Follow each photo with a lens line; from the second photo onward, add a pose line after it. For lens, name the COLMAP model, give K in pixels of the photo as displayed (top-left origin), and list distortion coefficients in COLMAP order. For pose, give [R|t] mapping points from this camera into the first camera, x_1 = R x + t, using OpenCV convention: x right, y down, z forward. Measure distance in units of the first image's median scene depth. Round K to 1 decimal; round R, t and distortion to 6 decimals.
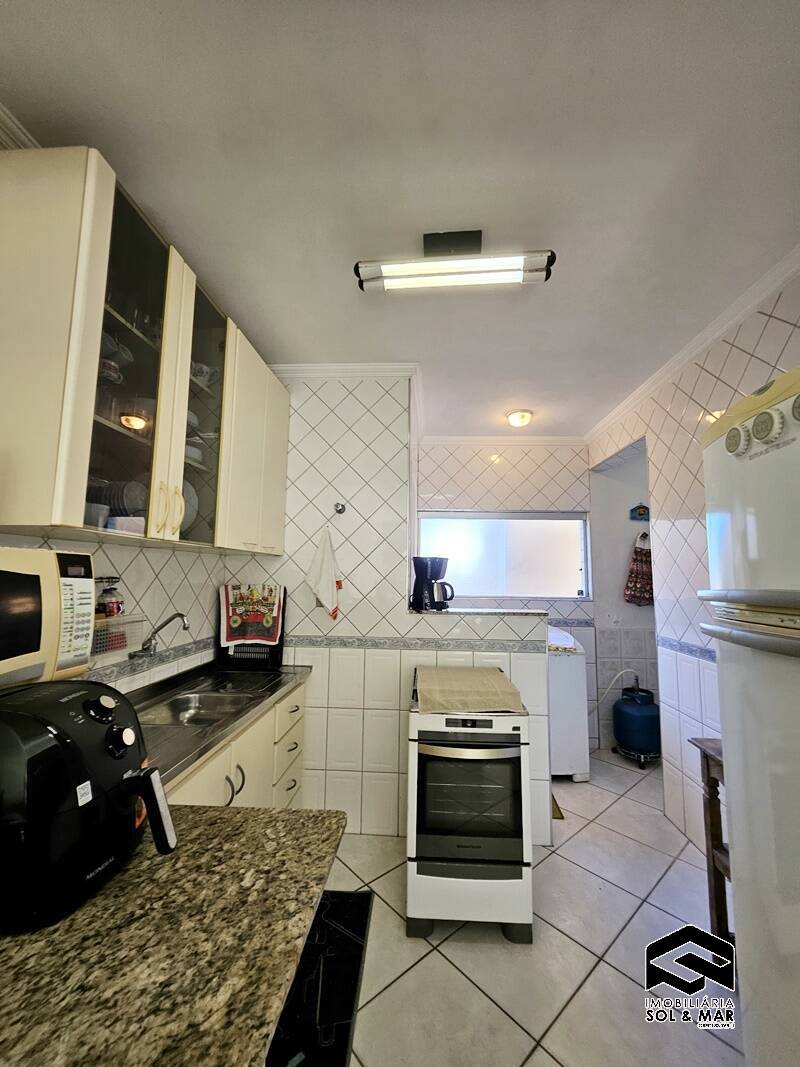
lens RADIAL K [[424.2, 0, 399.6], [0, 424.2, 538.0], [0, 0, 1]] dist [-0.001181, -0.000673]
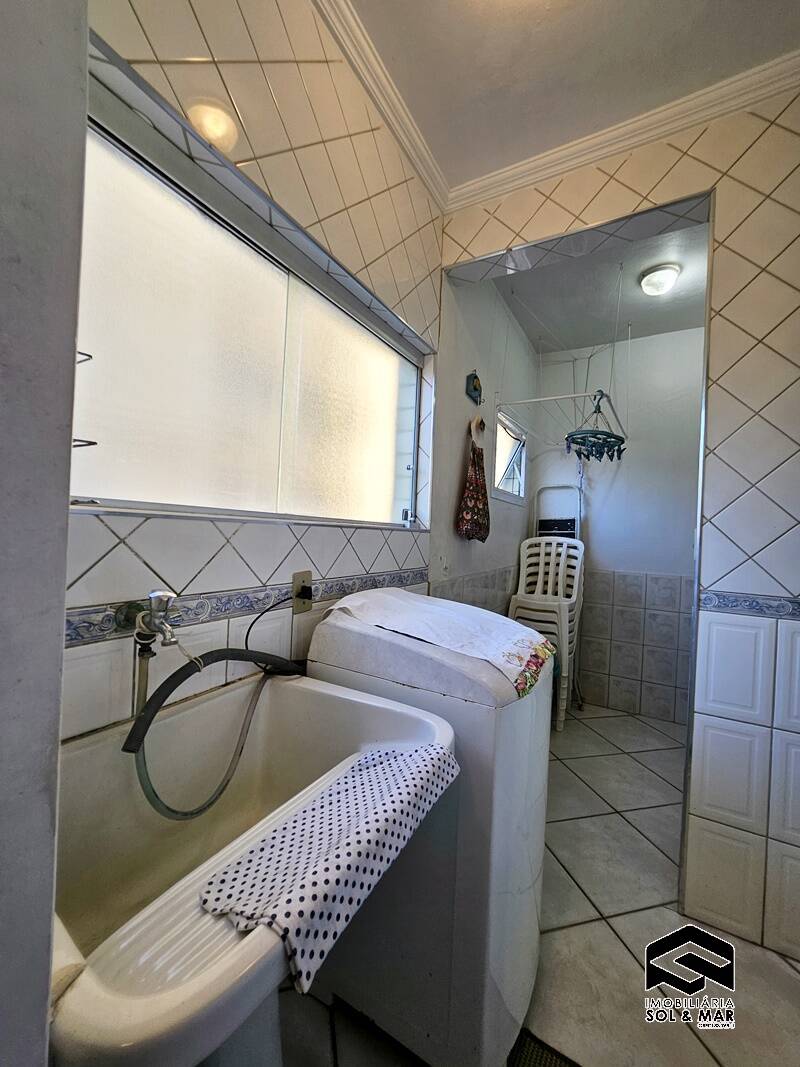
lens RADIAL K [[424.2, 0, 406.2], [0, 424.2, 536.1], [0, 0, 1]] dist [-0.001181, -0.000673]
pose [[0.445545, -0.004875, 0.895246, -0.017345], [-0.114016, 0.991533, 0.062143, 0.157921], [-0.887970, -0.129760, 0.441217, 1.003952]]
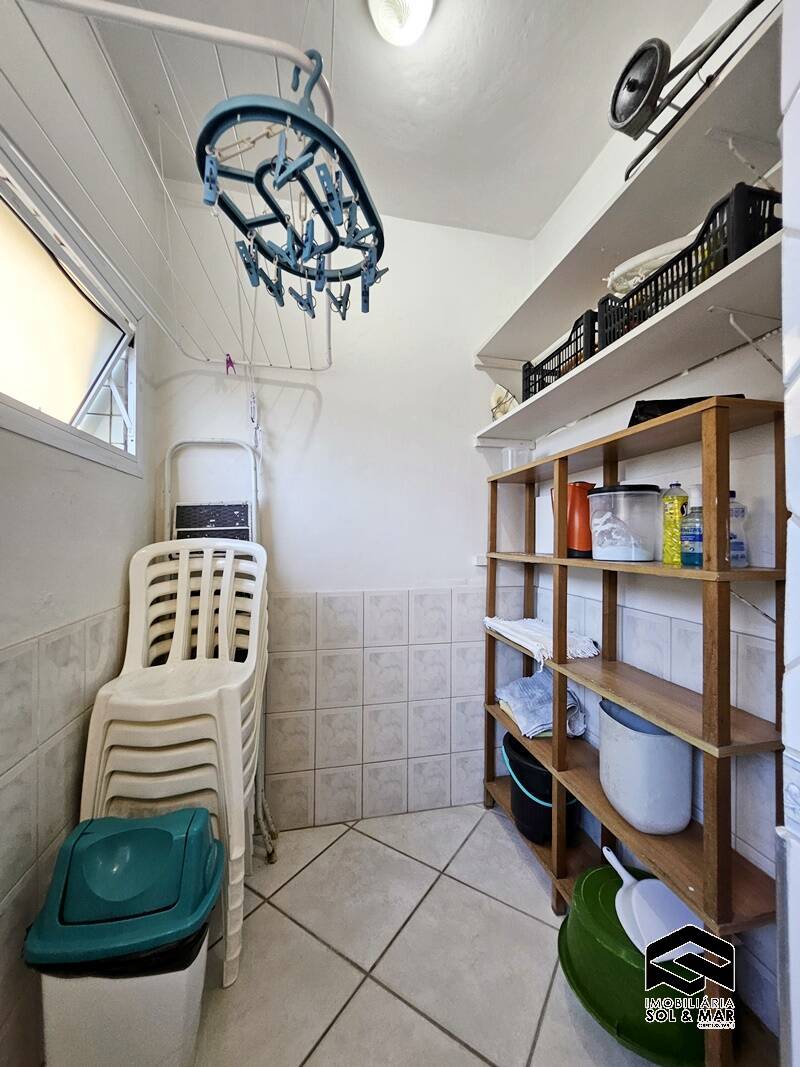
lens RADIAL K [[424.2, 0, 409.5], [0, 424.2, 538.7], [0, 0, 1]] dist [-0.001181, -0.000673]
pose [[-0.271020, -0.016848, 0.962426, 0.259284], [-0.096540, 0.995281, -0.009763, 0.161171], [-0.957720, -0.095558, -0.271368, 1.024903]]
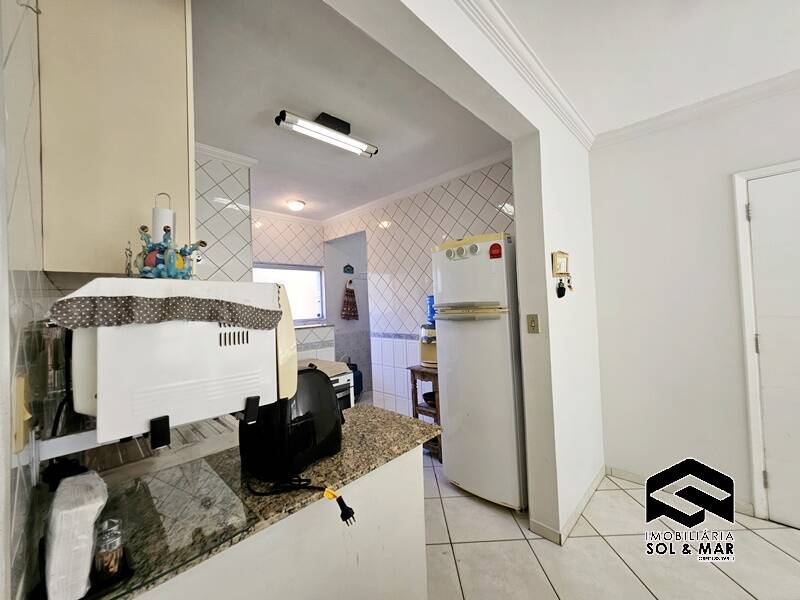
lens RADIAL K [[318.0, 0, 403.4], [0, 318.0, 298.5], [0, 0, 1]] dist [-0.001181, -0.000673]
pose [[0.648777, -0.024914, 0.760571, -0.398520], [-0.018346, 0.998661, 0.048363, -0.004735], [-0.760757, -0.045331, 0.647451, -0.080629]]
